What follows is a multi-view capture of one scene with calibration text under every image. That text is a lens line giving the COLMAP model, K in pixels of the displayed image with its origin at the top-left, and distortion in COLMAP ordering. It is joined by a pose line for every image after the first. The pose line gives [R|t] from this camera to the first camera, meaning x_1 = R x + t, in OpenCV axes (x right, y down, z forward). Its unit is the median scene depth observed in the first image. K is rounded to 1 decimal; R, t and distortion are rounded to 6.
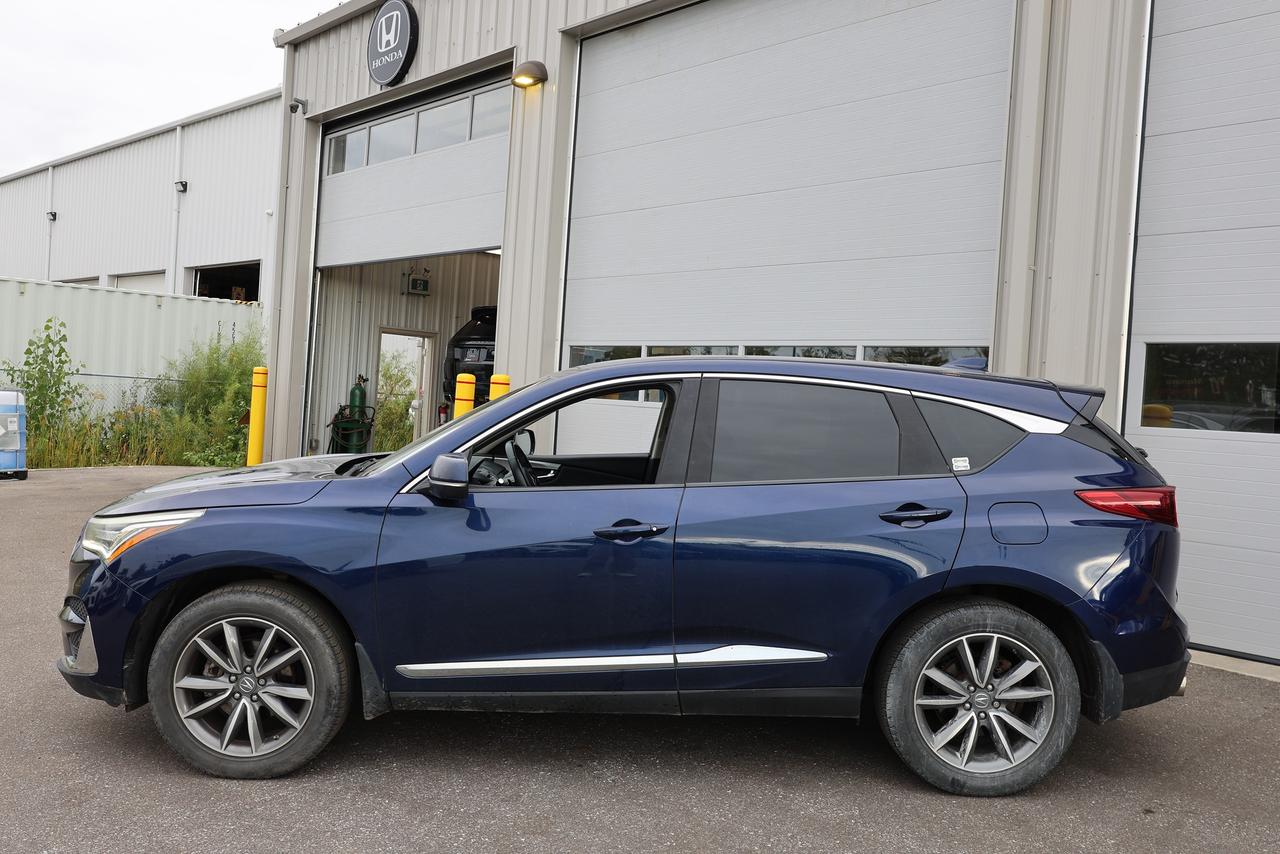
lens RADIAL K [[1078.6, 0, 639.0], [0, 1078.6, 423.4], [0, 0, 1]] dist [0.005838, 0.013903]
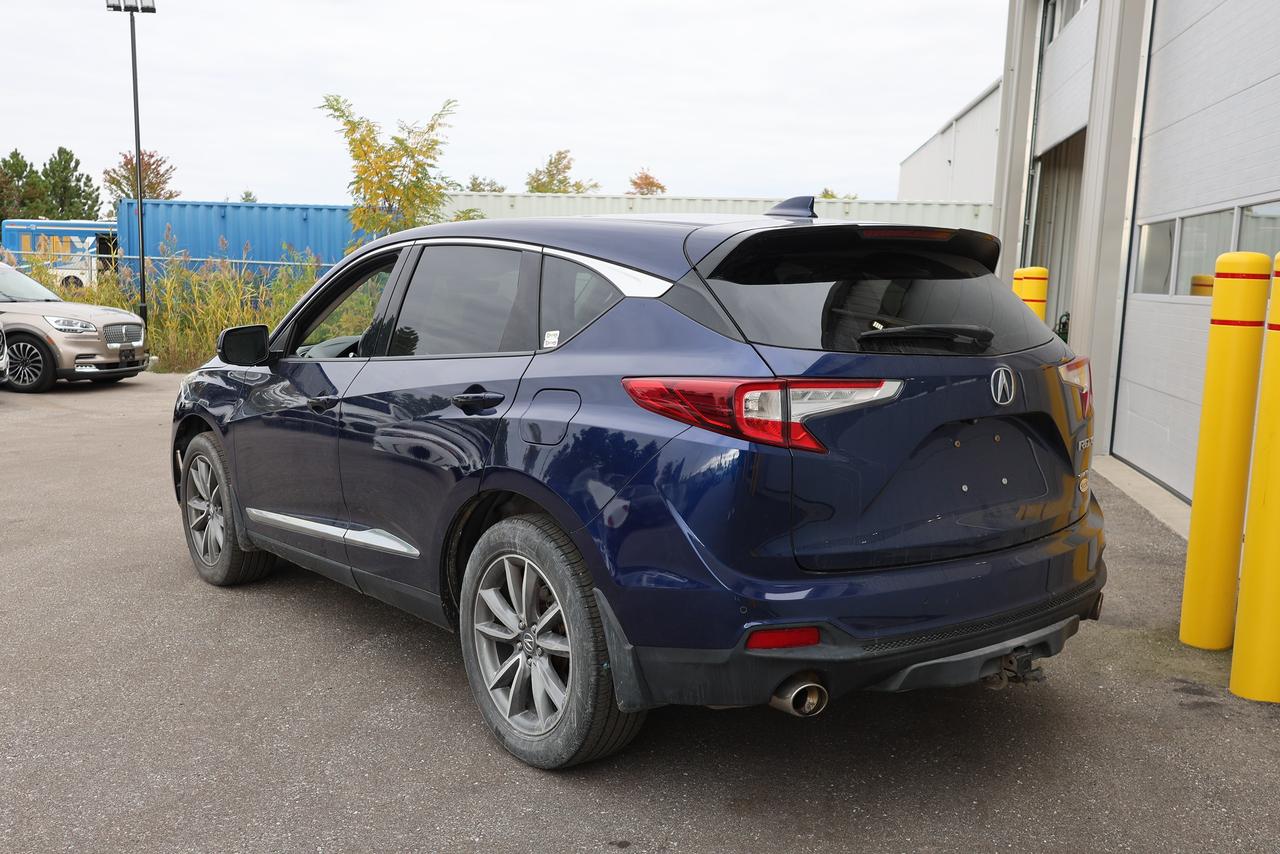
lens RADIAL K [[1168.7, 0, 639.3], [0, 1168.7, 430.2], [0, 0, 1]] dist [0.014165, 0.000000]
pose [[0.613185, 0.062795, -0.787439, 1.004741], [-0.009214, 0.997336, 0.072358, 0.041943], [0.789885, -0.037114, 0.612130, 0.543938]]
